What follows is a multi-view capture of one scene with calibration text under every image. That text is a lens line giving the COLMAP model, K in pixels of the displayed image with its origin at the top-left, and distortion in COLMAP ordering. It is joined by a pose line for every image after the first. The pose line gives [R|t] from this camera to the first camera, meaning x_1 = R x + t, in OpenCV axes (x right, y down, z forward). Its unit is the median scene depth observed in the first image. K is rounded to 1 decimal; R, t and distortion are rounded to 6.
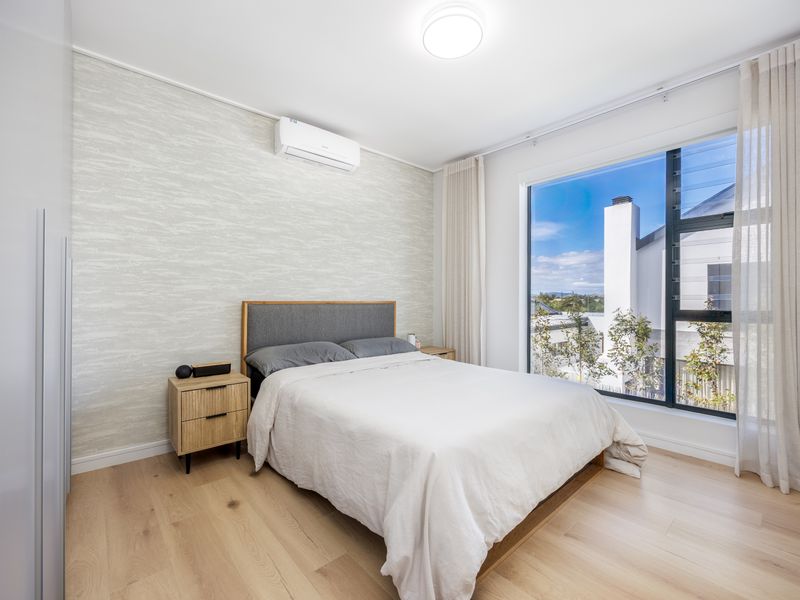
lens RADIAL K [[352.0, 0, 400.2], [0, 352.0, 297.8], [0, 0, 1]] dist [0.000547, 0.000135]
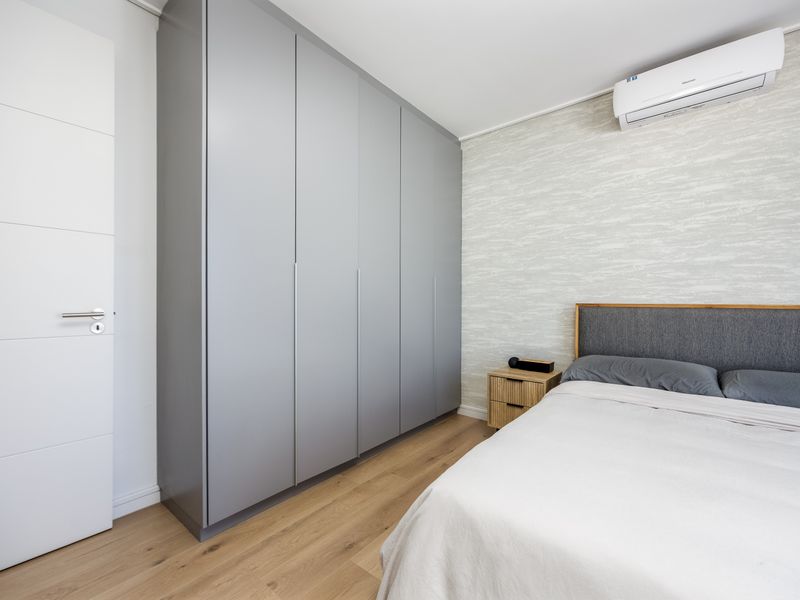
lens RADIAL K [[349.1, 0, 400.0], [0, 349.1, 300.0], [0, 0, 1]] dist [-0.000158, -0.000177]
pose [[0.164477, -0.005685, -0.986364, 0.396089], [0.002872, 0.999982, -0.005285, 0.003879], [0.986377, -0.001963, 0.164491, 0.350774]]
